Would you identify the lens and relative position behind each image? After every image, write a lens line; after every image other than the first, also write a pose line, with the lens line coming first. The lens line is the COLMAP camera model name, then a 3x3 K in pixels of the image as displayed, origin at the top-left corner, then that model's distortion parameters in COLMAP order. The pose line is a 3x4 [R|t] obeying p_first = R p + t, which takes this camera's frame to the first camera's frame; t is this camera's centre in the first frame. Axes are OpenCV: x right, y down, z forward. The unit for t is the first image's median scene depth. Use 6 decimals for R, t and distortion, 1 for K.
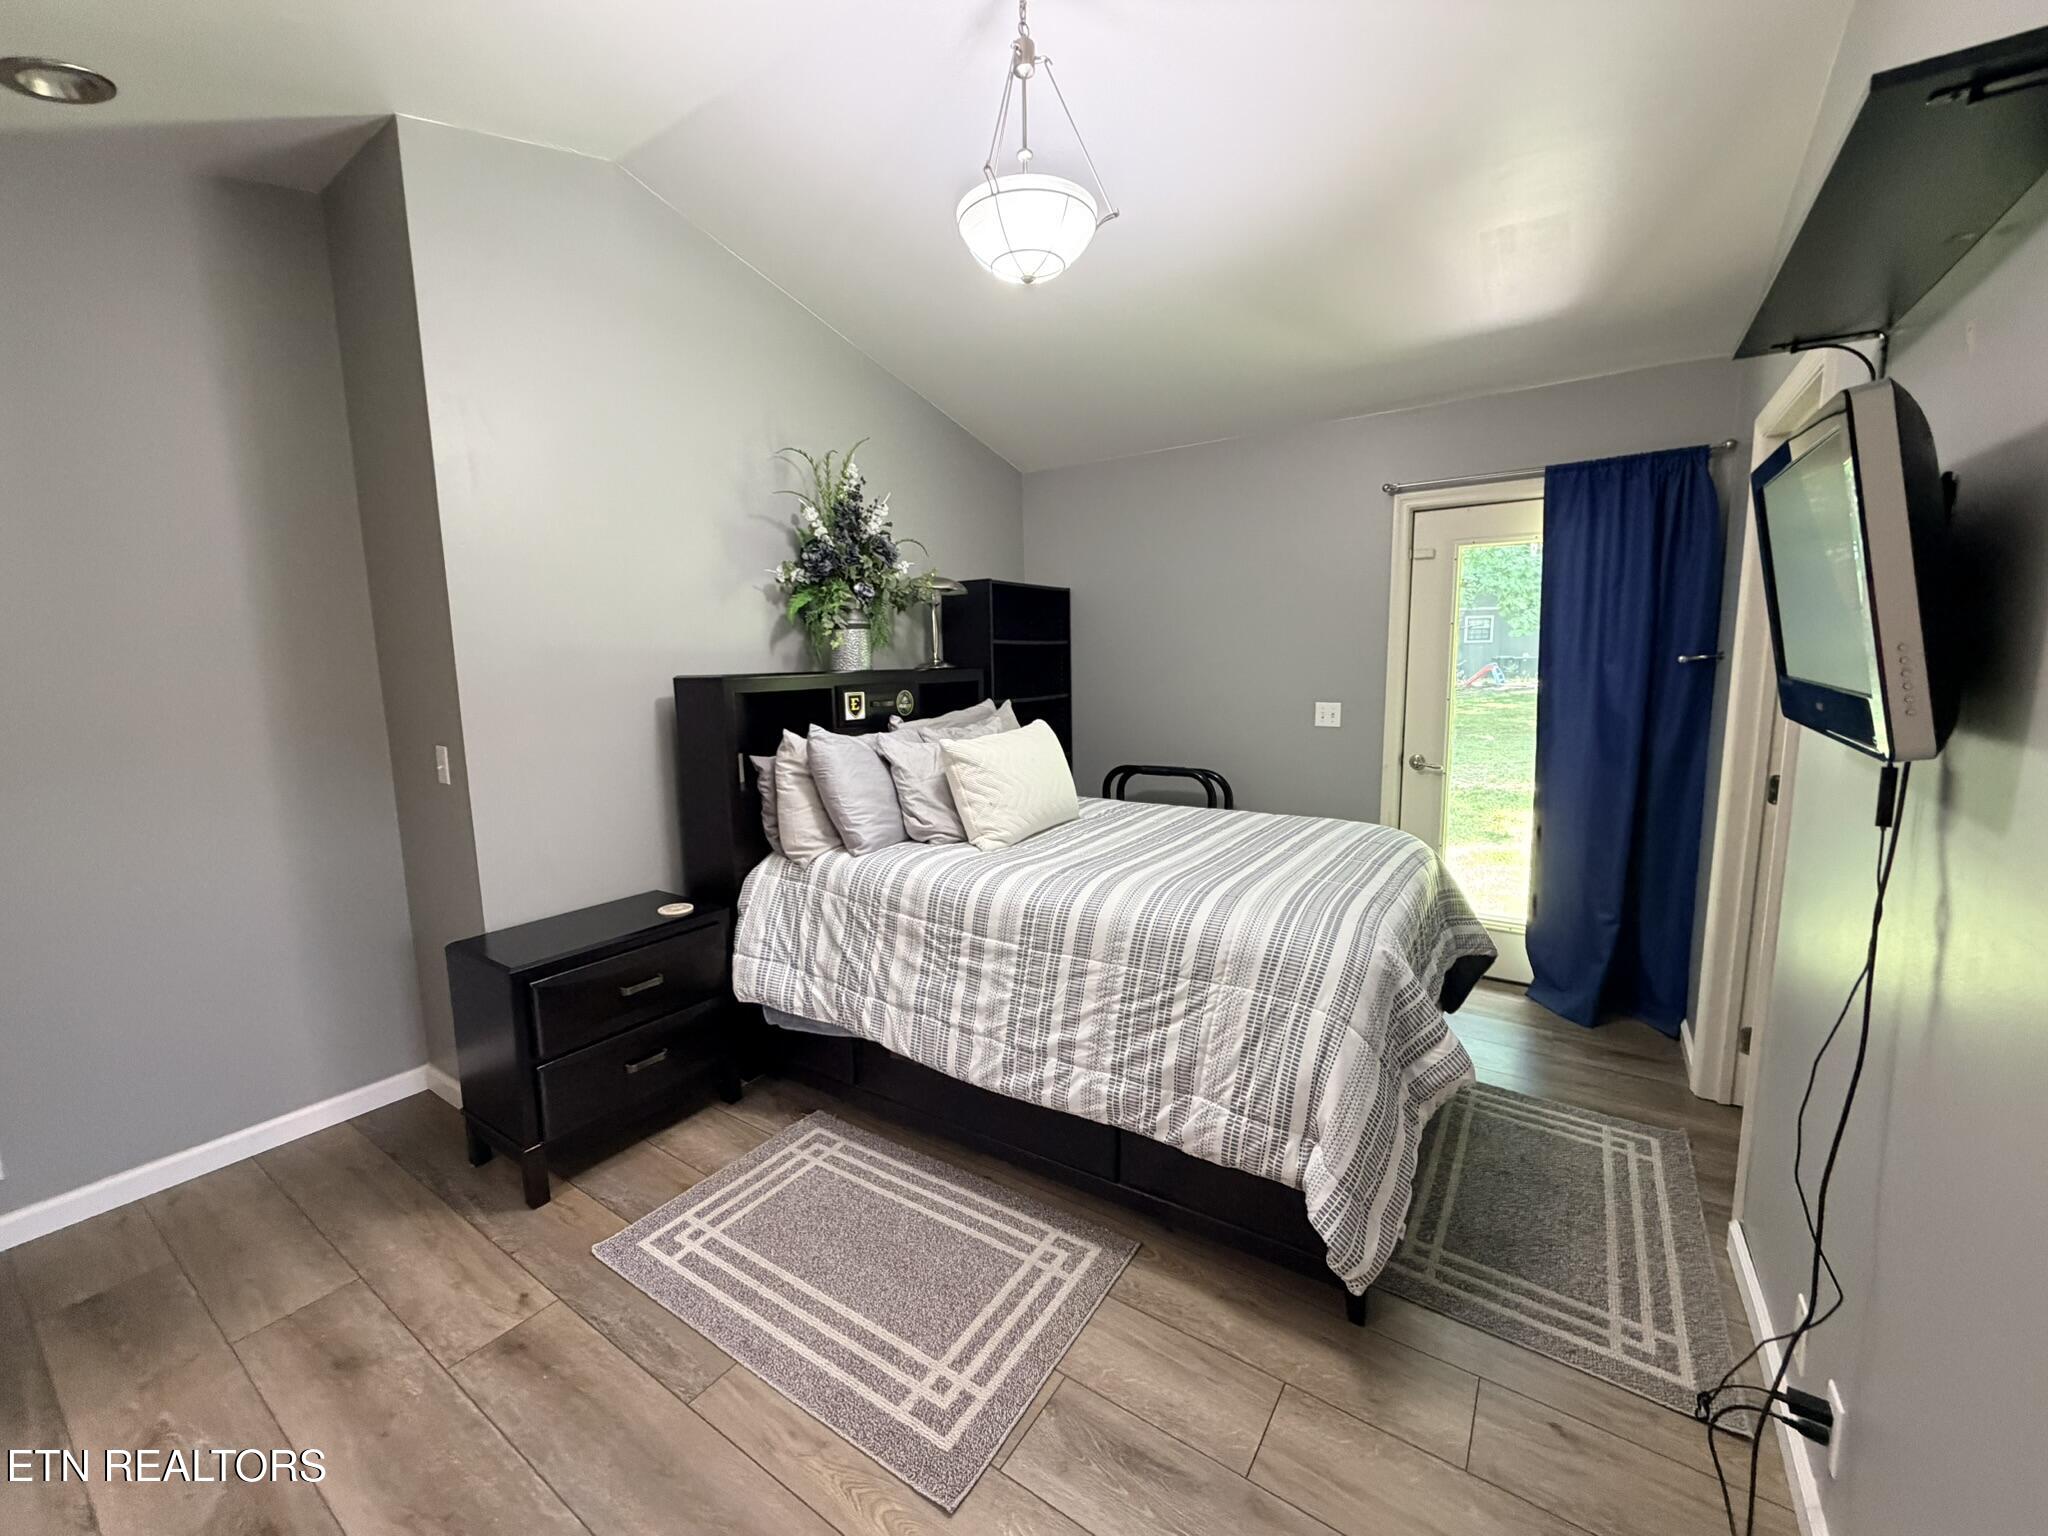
lens RADIAL K [[814.8, 0, 1016.2], [0, 814.8, 768.0], [0, 0, 1]] dist [0.000443, -0.000064]
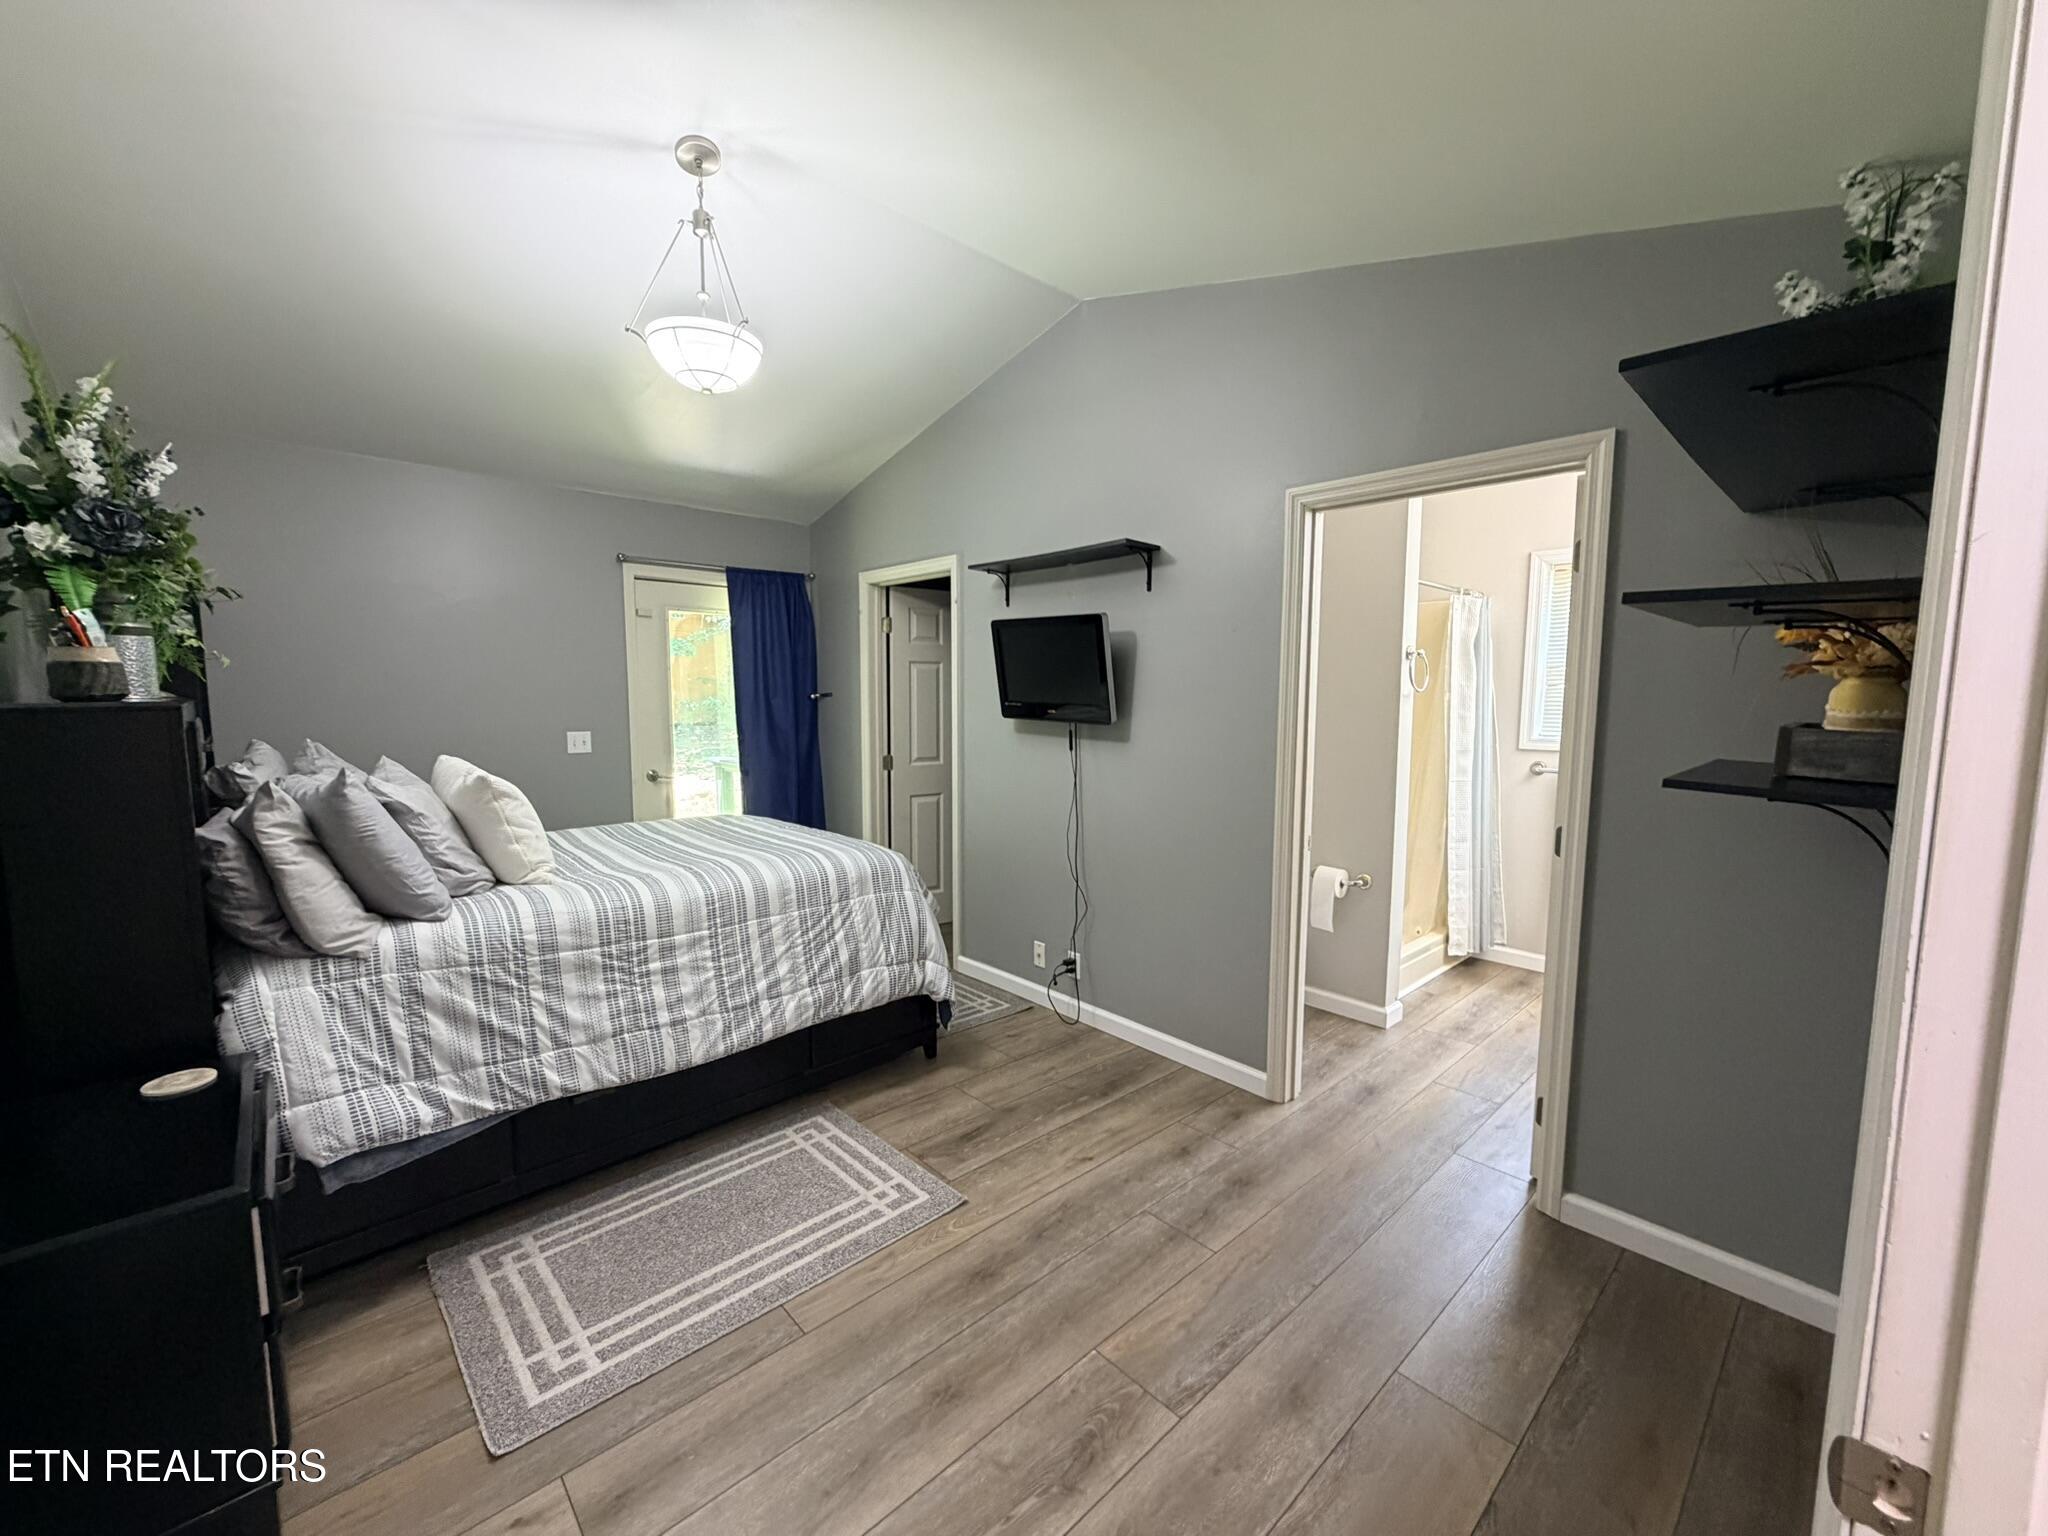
lens RADIAL K [[814.8, 0, 1016.2], [0, 814.8, 768.0], [0, 0, 1]] dist [0.000443, -0.000064]
pose [[0.227316, -0.073272, 0.971061, -1.017476], [0.122853, 0.991356, 0.046045, -0.013870], [-0.966041, 0.108831, 0.234352, 0.266939]]
